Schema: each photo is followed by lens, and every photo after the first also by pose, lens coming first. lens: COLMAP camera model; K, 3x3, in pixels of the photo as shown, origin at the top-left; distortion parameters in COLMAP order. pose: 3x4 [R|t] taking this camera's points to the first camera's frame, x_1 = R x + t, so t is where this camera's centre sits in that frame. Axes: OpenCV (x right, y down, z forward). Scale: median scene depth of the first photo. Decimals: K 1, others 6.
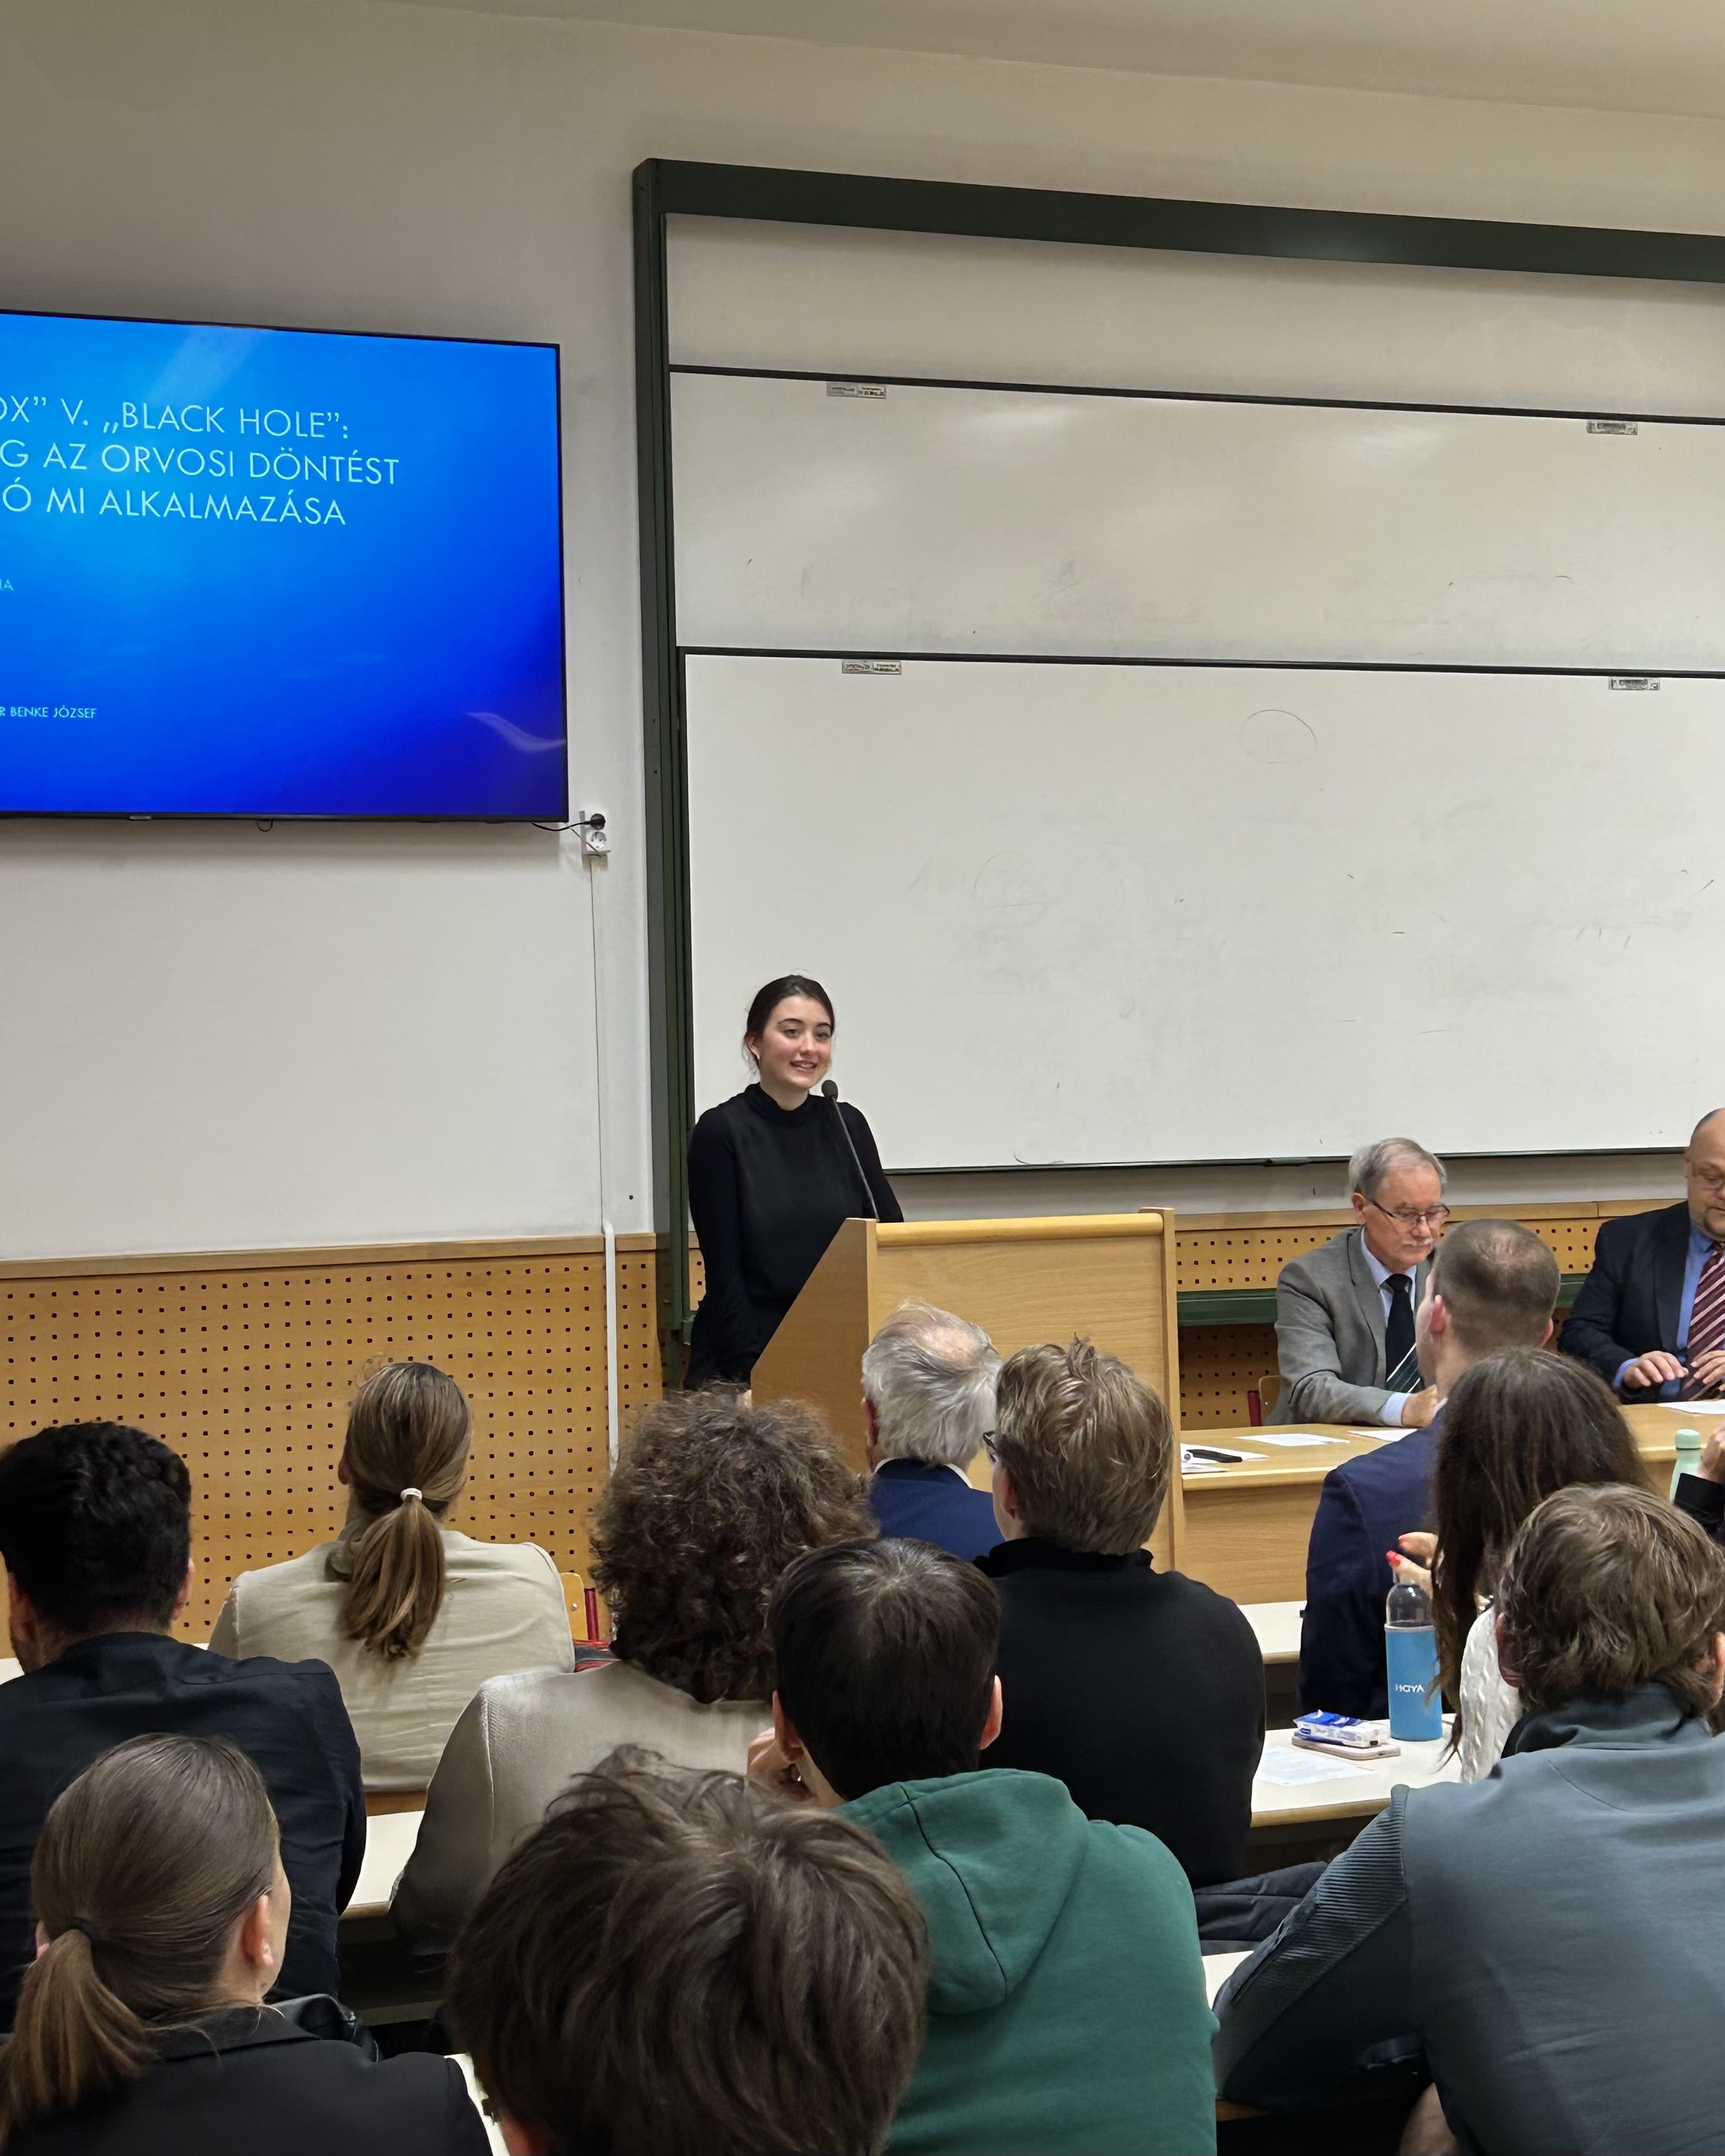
lens RADIAL K [[3758.5, 0, 892.9], [0, 3758.5, 940.9], [0, 0, 1]] dist [0.261224, -1.282159]
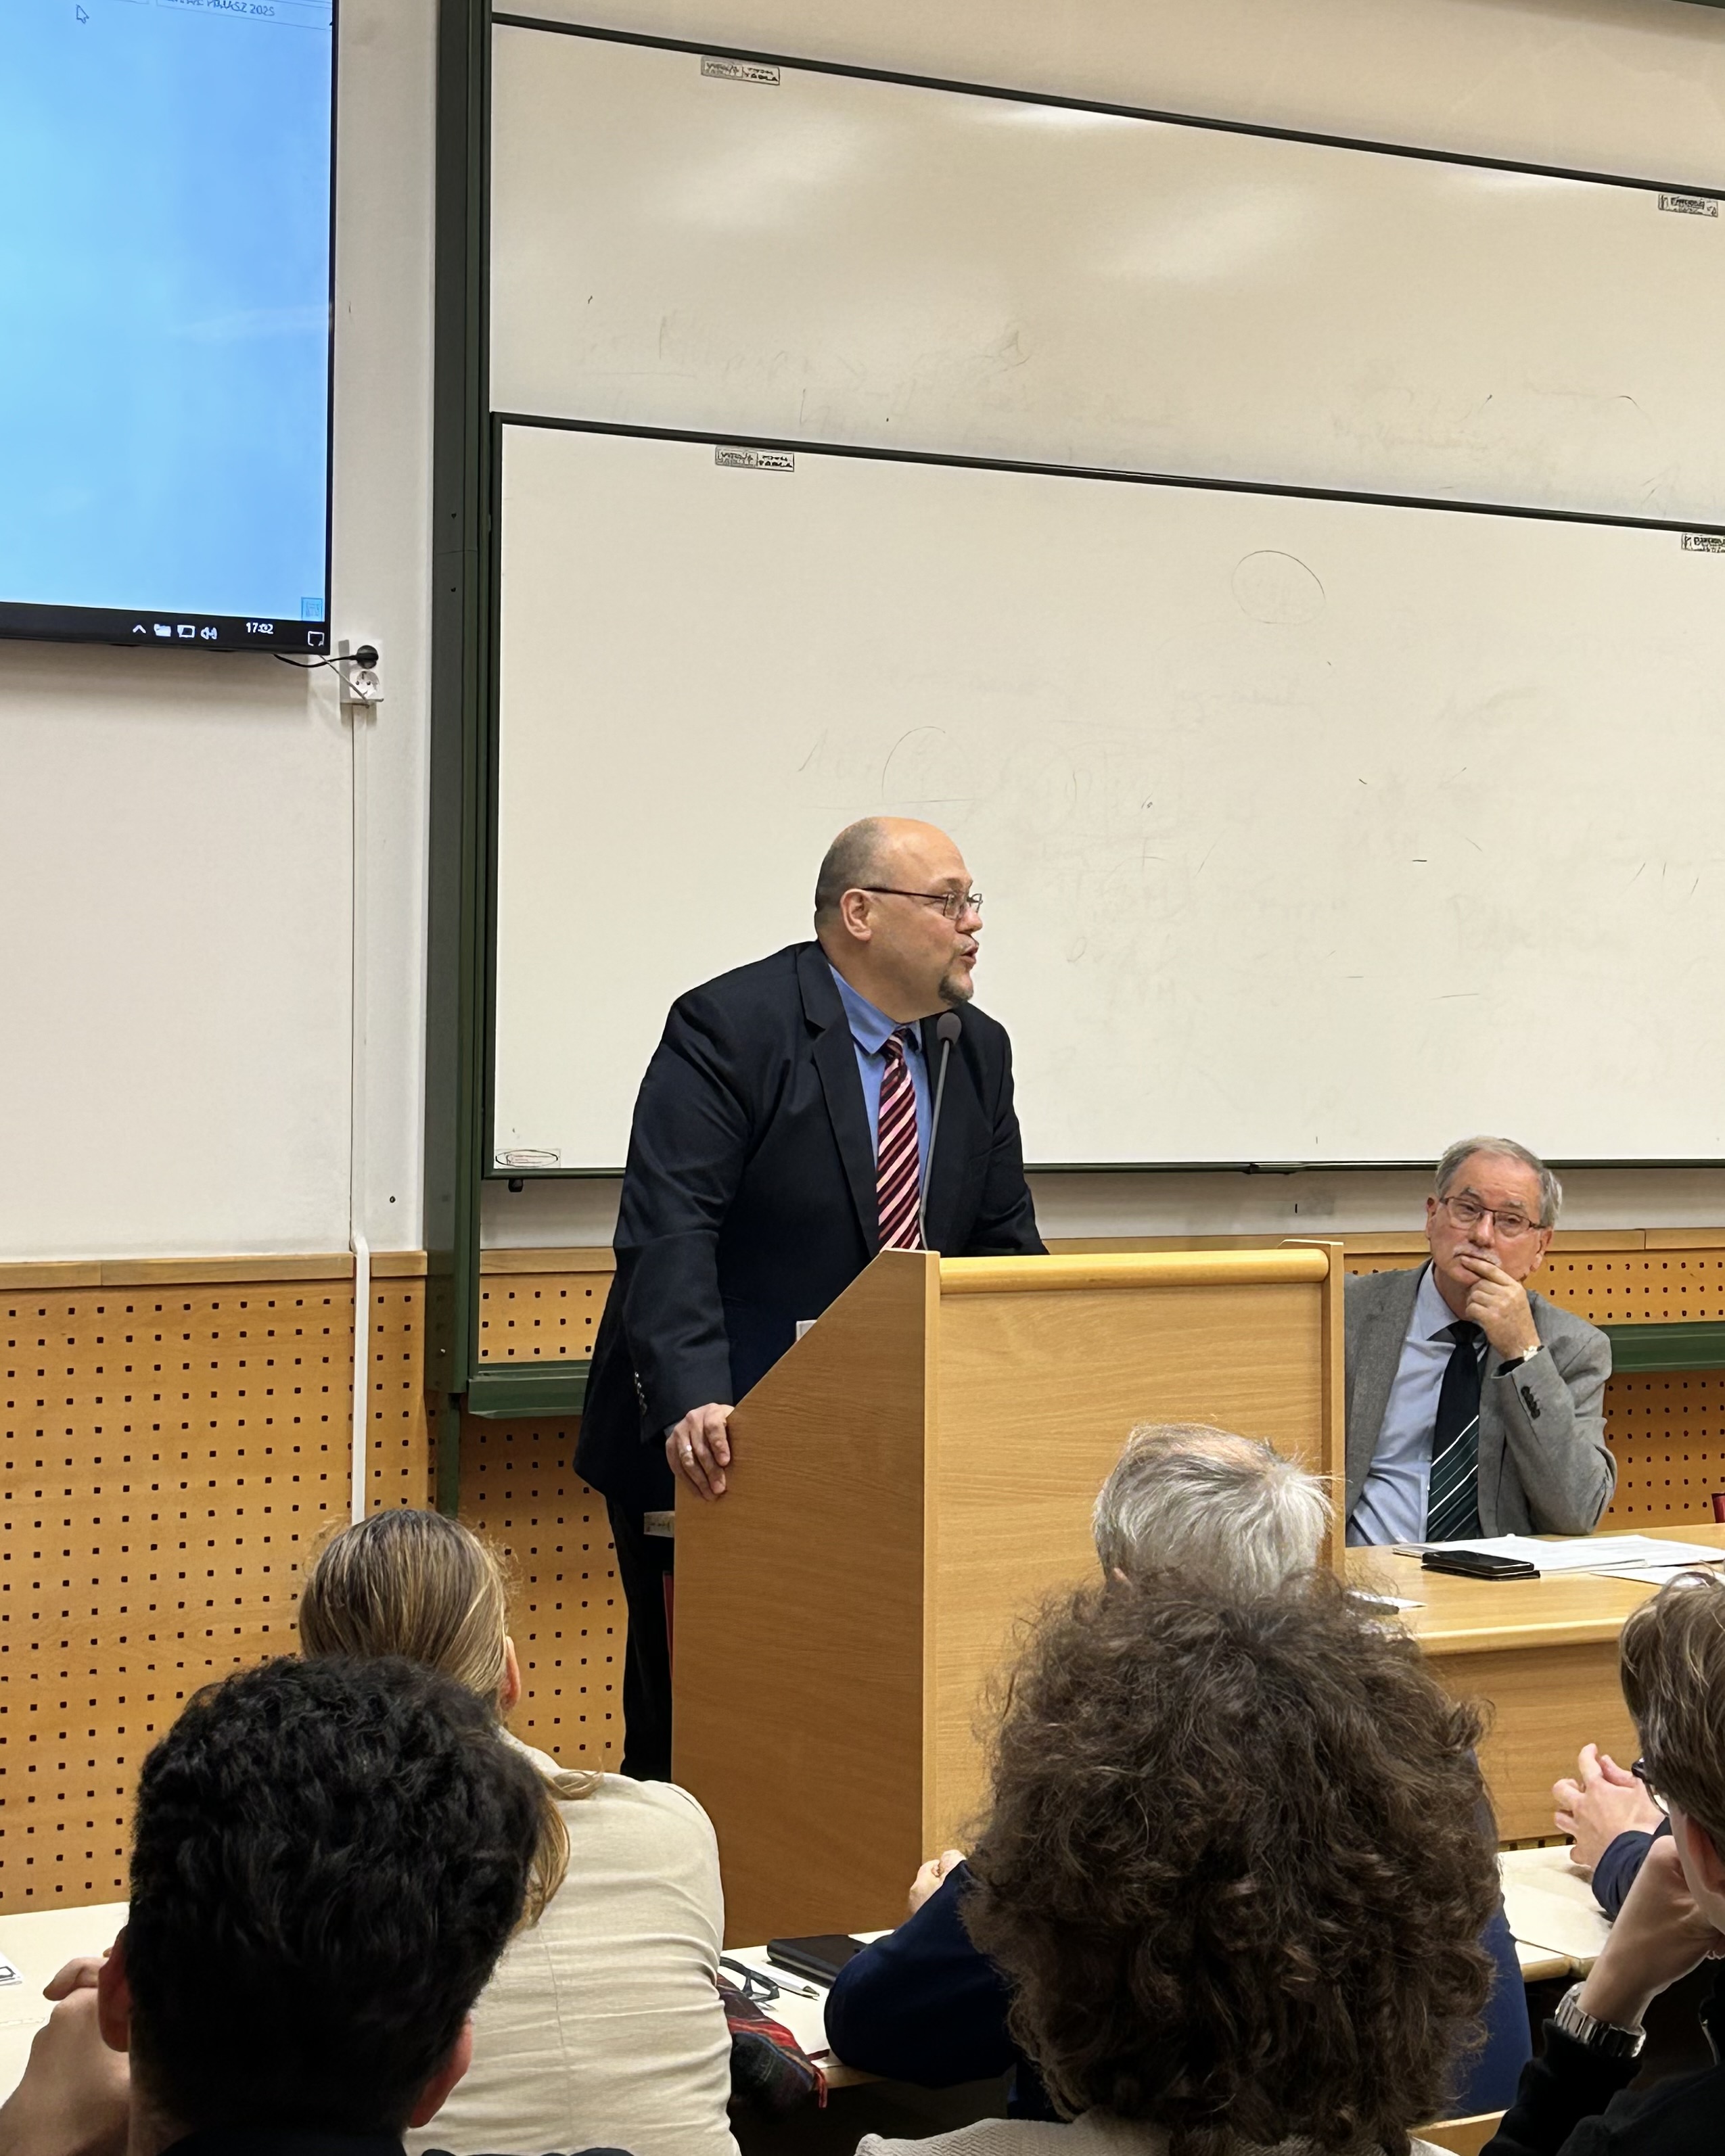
lens RADIAL K [[4262.2, 0, 993.6], [0, 4262.2, 808.0], [0, 0, 1]] dist [0.255389, -1.109001]
pose [[0.984345, 0.038241, 0.172051, -0.100117], [-0.034900, 0.999140, -0.022404, 0.009942], [-0.172760, 0.016049, 0.984833, 0.203181]]
